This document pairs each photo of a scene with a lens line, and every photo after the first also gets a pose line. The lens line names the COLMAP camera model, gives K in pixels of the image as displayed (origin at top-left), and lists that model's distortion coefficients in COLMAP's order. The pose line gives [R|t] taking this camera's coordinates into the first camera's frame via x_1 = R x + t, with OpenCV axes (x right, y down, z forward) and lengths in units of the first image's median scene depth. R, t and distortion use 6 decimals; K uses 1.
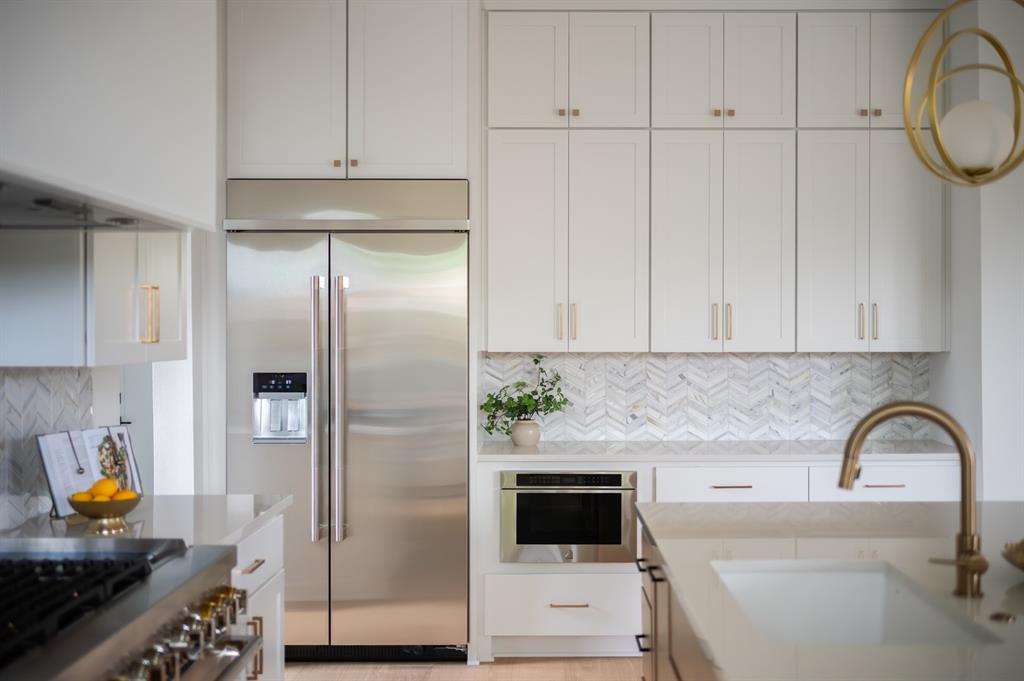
lens RADIAL K [[1191.3, 0, 512.0], [0, 1191.3, 340.5], [0, 0, 1]] dist [0.011085, 0.037304]
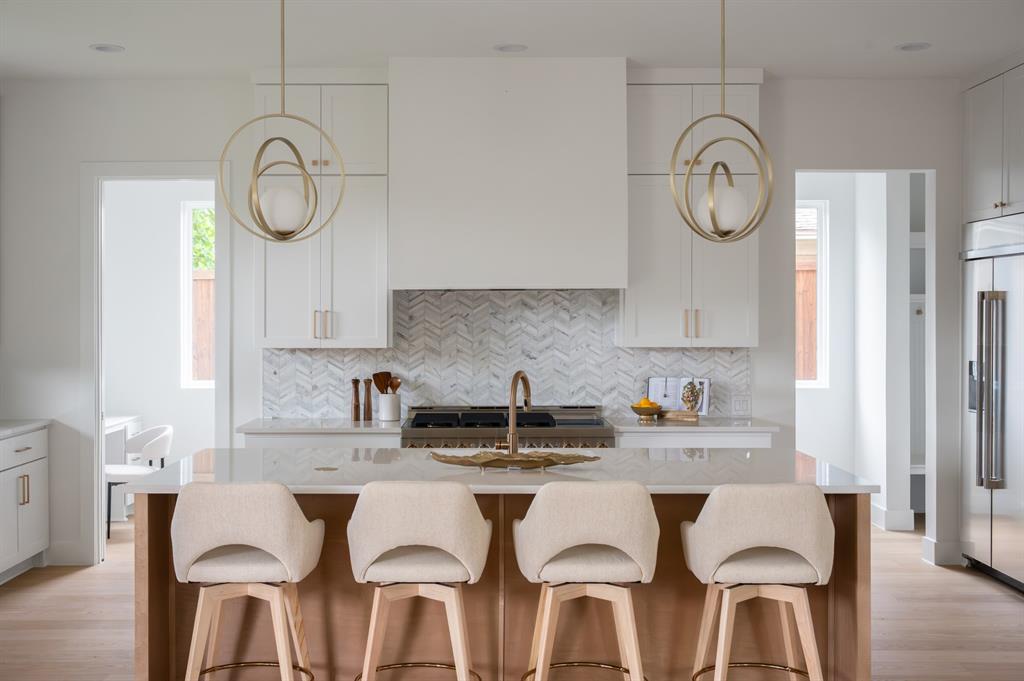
lens RADIAL K [[1191.3, 0, 512.0], [0, 1191.3, 340.5], [0, 0, 1]] dist [0.011085, 0.037304]
pose [[0.049744, 0.020973, -0.998542, 1.699826], [-0.007834, 0.999757, 0.020609, -0.031902], [0.998731, 0.006798, 0.049897, 0.584829]]
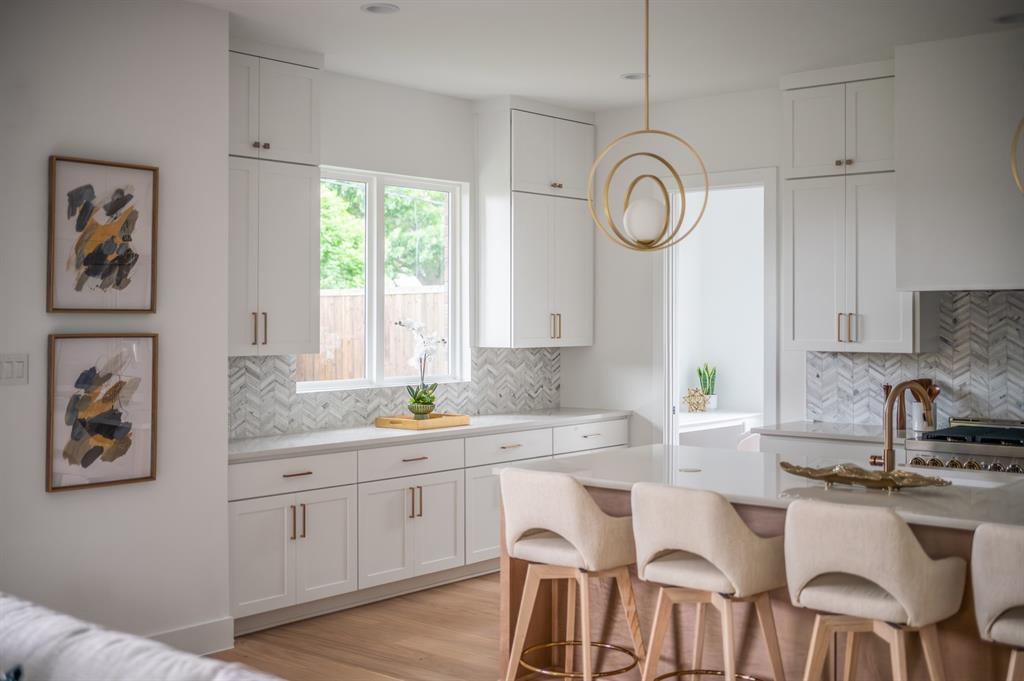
lens RADIAL K [[1203.7, 0, 513.3], [0, 1203.7, 304.1], [0, 0, 1]] dist [-0.005356, -0.015010]
pose [[-0.615185, -0.006612, -0.788355, 1.572633], [-0.006267, 0.999974, -0.003496, -0.043257], [0.788358, 0.002790, -0.615210, 1.144842]]
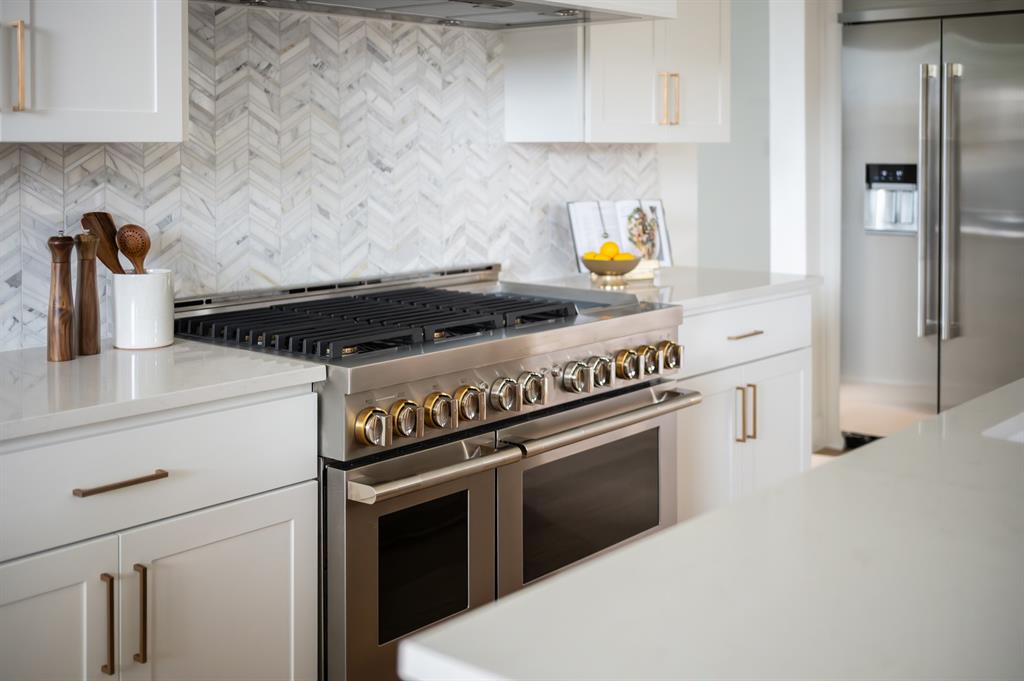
lens RADIAL K [[1186.6, 0, 512.5], [0, 1186.6, 174.7], [0, 0, 1]] dist [0.003642, 0.006269]
pose [[0.767769, 0.014305, -0.640567, 0.287153], [-0.004144, 0.999841, 0.017361, 0.029736], [0.640713, -0.010675, 0.767706, 0.062630]]
